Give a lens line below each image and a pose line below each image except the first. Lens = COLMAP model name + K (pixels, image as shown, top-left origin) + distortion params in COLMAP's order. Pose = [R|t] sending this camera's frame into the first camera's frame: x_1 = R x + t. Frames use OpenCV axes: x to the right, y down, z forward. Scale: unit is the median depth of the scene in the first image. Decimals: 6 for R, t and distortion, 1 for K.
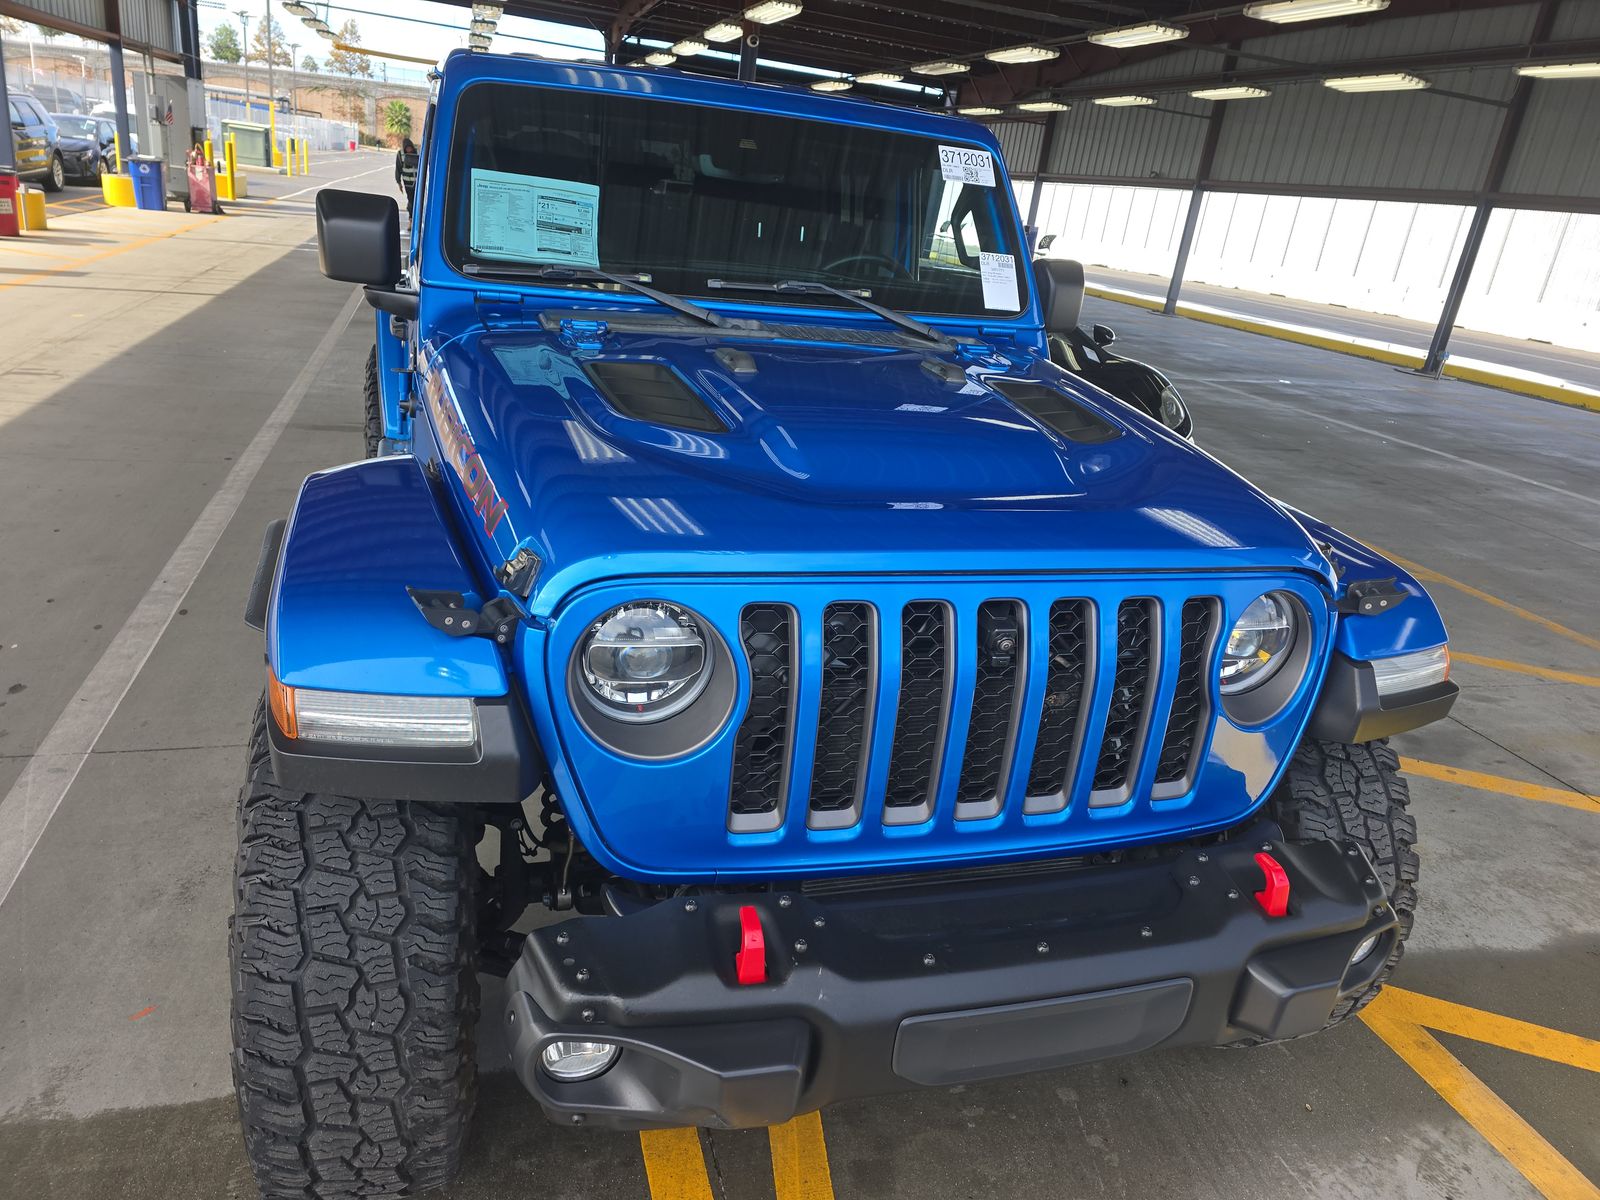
lens RADIAL K [[1052.6, 0, 794.3], [0, 1052.6, 573.0], [0, 0, 1]] dist [0.057435, -0.052495]
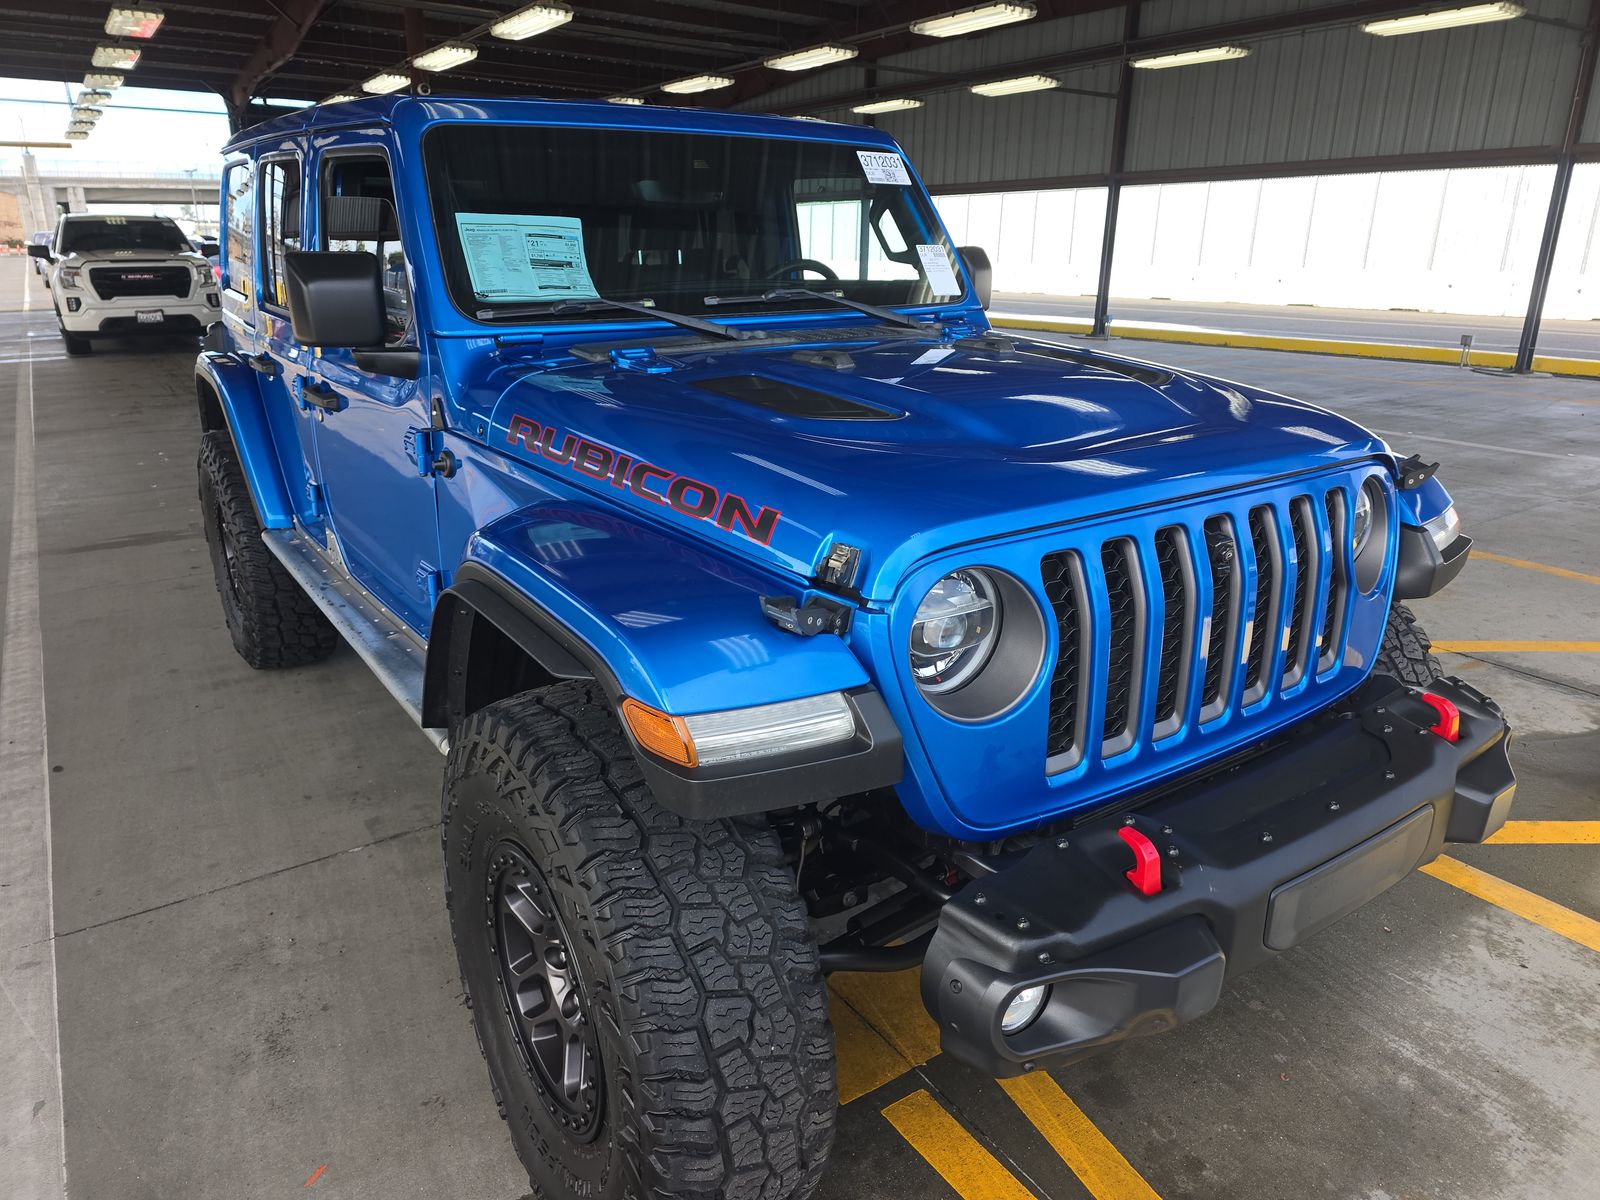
lens RADIAL K [[1052.6, 0, 794.3], [0, 1052.6, 573.0], [0, 0, 1]] dist [0.057435, -0.052495]
pose [[0.950498, -0.188666, 0.246896, -0.319712], [0.195487, 0.980701, -0.003182, 0.000503], [-0.241531, 0.051289, 0.969037, 0.015245]]
